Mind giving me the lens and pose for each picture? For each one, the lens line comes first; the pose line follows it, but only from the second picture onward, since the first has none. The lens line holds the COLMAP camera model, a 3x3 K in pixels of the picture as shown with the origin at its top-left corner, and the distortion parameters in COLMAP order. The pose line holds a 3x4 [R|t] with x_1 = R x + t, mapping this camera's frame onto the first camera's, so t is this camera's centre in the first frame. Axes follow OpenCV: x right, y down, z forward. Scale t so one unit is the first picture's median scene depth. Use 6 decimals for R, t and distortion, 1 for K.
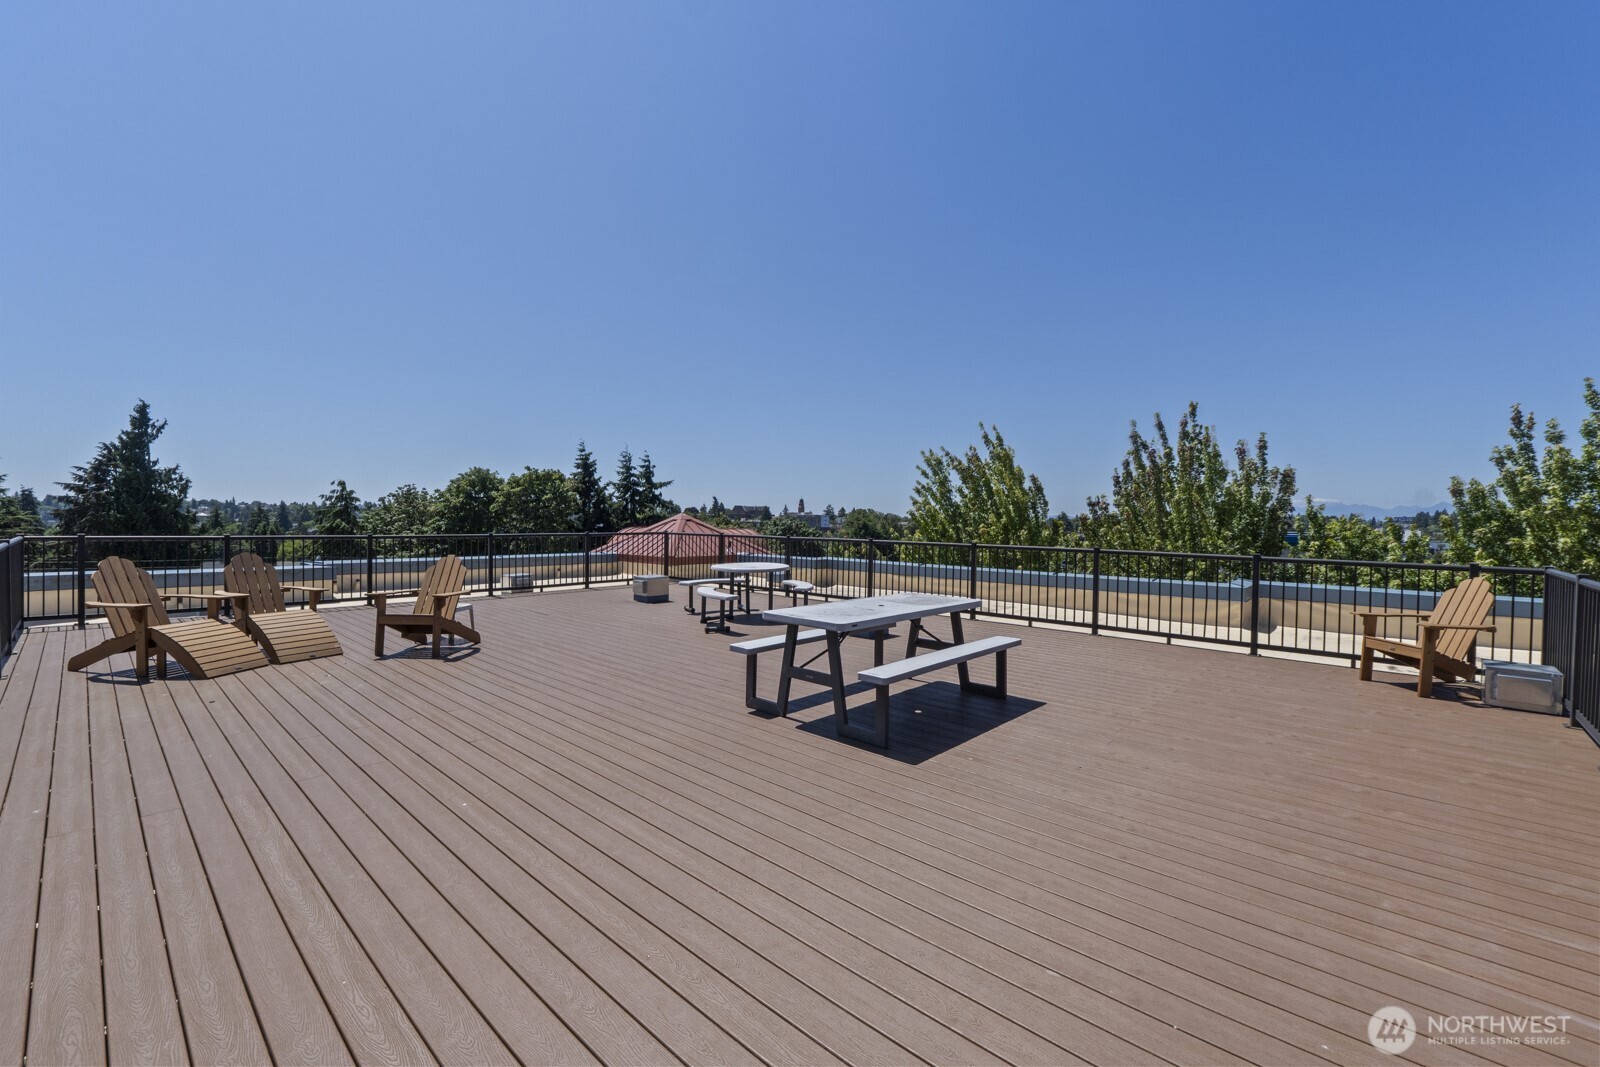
lens RADIAL K [[666.7, 0, 823.5], [0, 666.7, 522.8], [0, 0, 1]] dist [-0.008467, 0.000041]
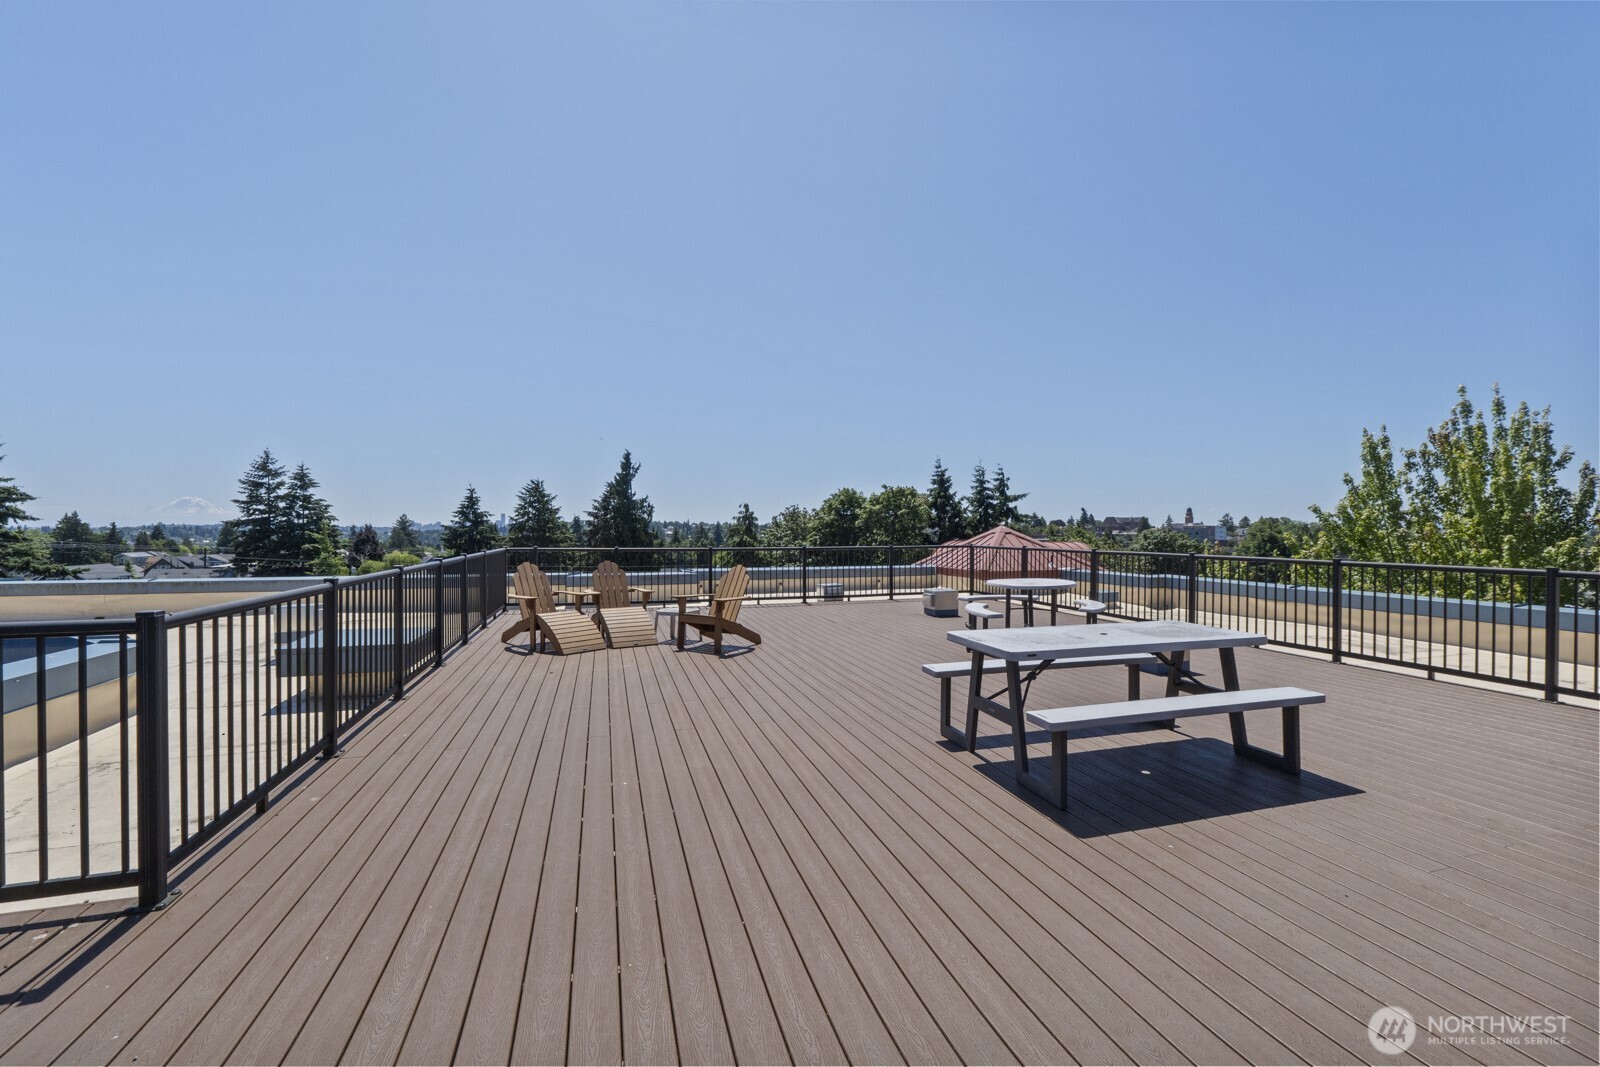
lens RADIAL K [[666.7, 0, 813.0], [0, 666.7, 535.5], [0, 0, 1]] dist [-0.008467, 0.000041]
pose [[0.857018, -0.007741, -0.515228, 0.080824], [0.007127, 0.999970, -0.003169, 0.000565], [0.515237, -0.000956, 0.857048, 0.044381]]
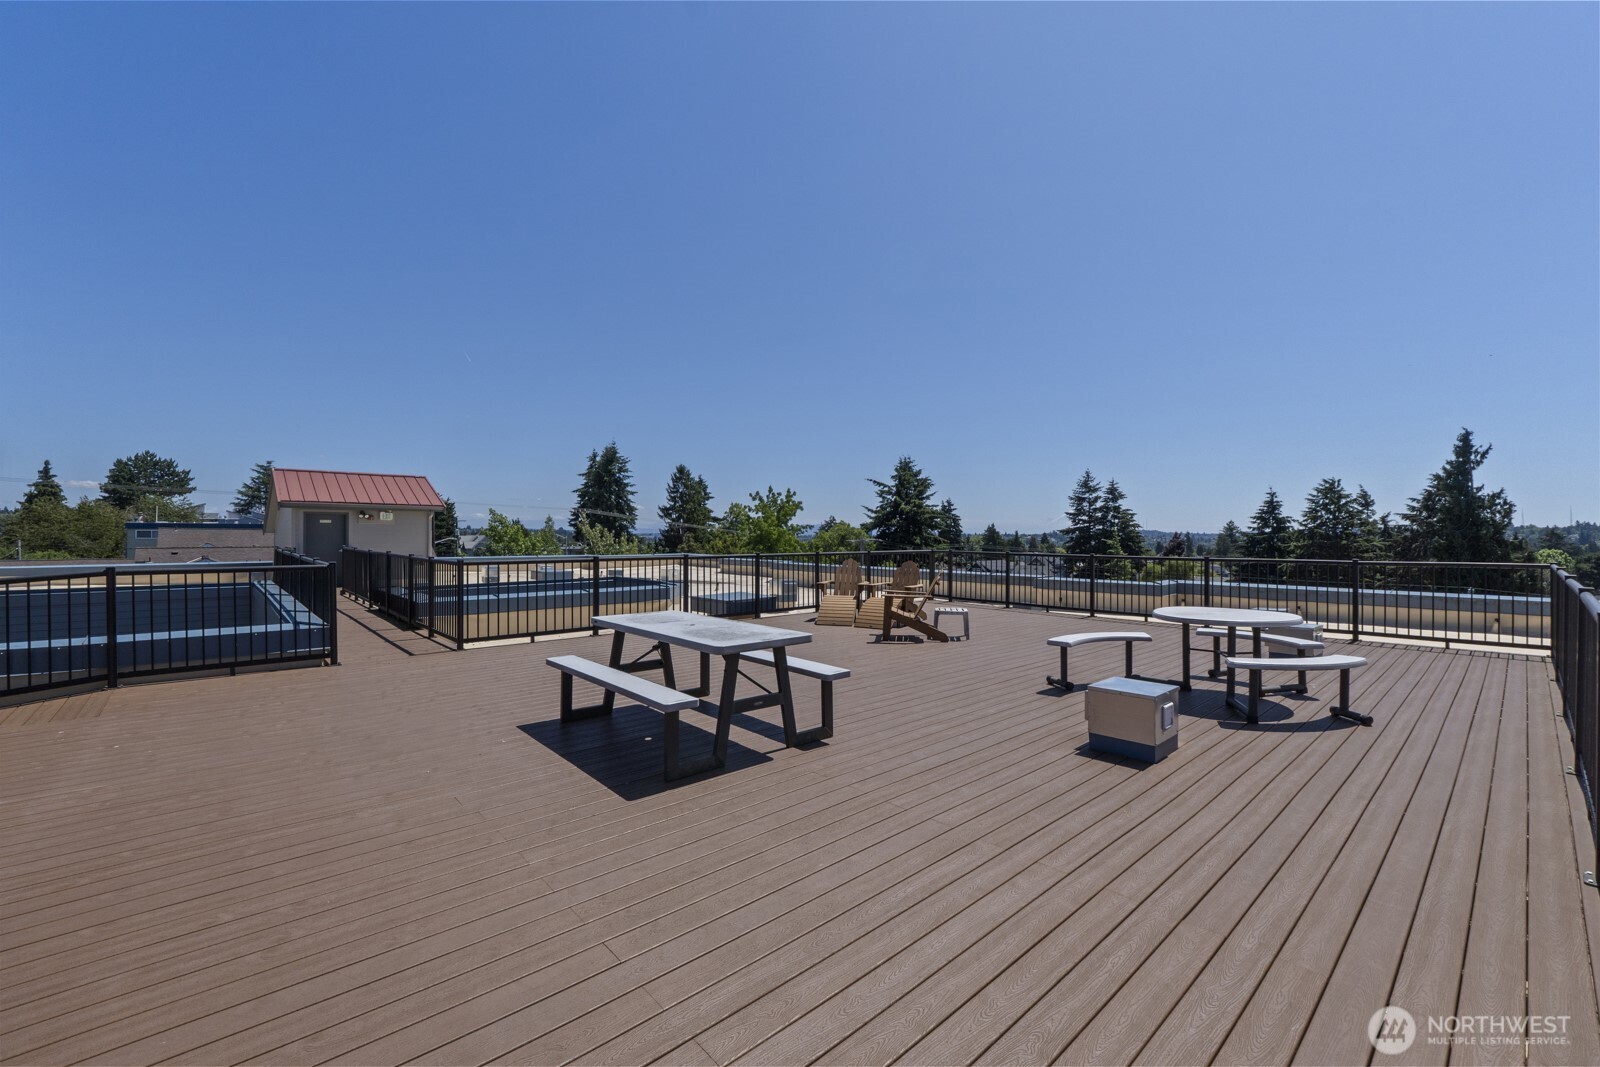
lens RADIAL K [[666.7, 0, 809.4], [0, 666.7, 534.2], [0, 0, 1]] dist [-0.008467, 0.000041]
pose [[-0.100428, -0.015077, -0.994830, 0.413393], [-0.008567, 0.999861, -0.014288, 0.001103], [0.994907, 0.007087, -0.100544, 0.511417]]
